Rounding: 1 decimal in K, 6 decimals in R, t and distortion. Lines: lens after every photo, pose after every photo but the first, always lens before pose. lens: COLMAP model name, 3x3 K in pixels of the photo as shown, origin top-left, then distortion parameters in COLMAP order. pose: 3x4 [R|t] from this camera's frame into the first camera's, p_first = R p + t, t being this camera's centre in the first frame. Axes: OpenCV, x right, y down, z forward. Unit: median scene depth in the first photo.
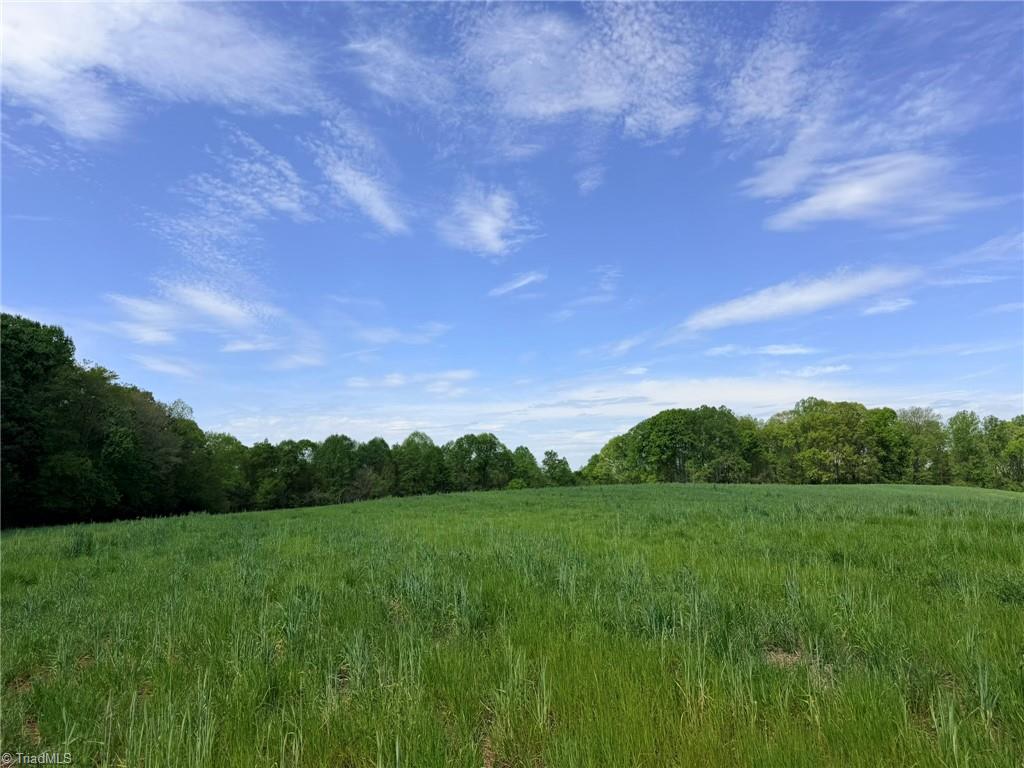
lens RADIAL K [[732.0, 0, 505.2], [0, 732.0, 385.9], [0, 0, 1]] dist [0.075550, -0.054947]
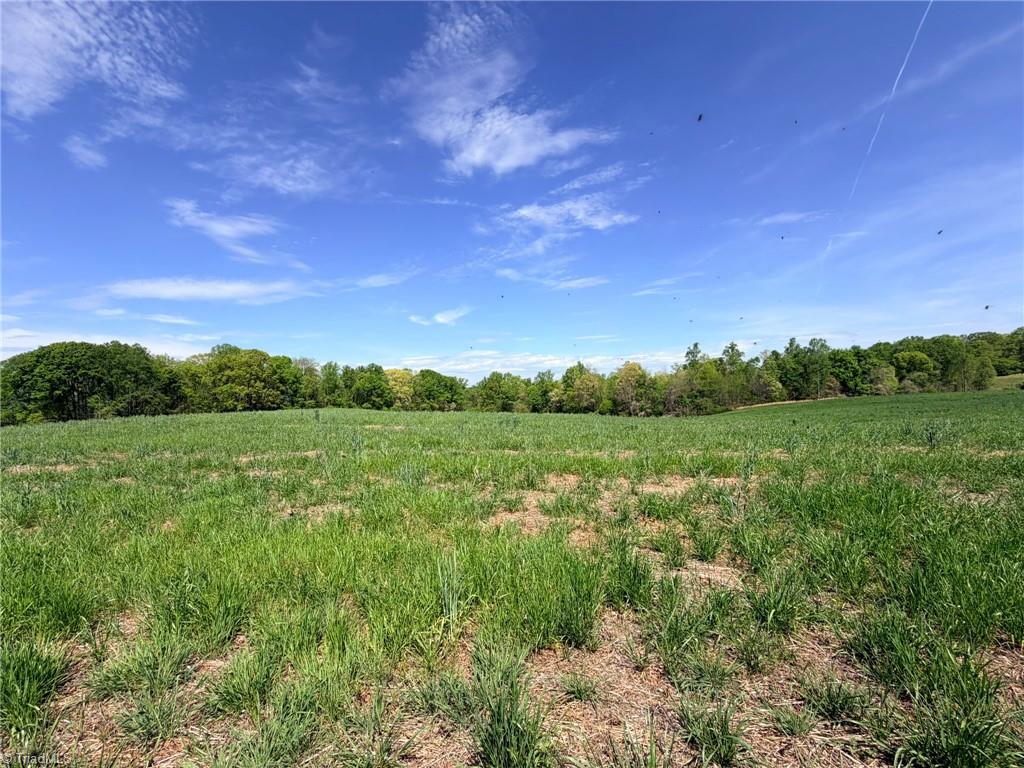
lens RADIAL K [[406.1, 0, 507.5], [0, 406.1, 376.7], [0, 0, 1]] dist [0.000554, -0.000844]
pose [[0.479830, 0.026133, 0.876972, 0.042133], [-0.069670, 0.997535, 0.008394, 0.033317], [-0.874591, -0.065126, 0.480468, 0.265674]]
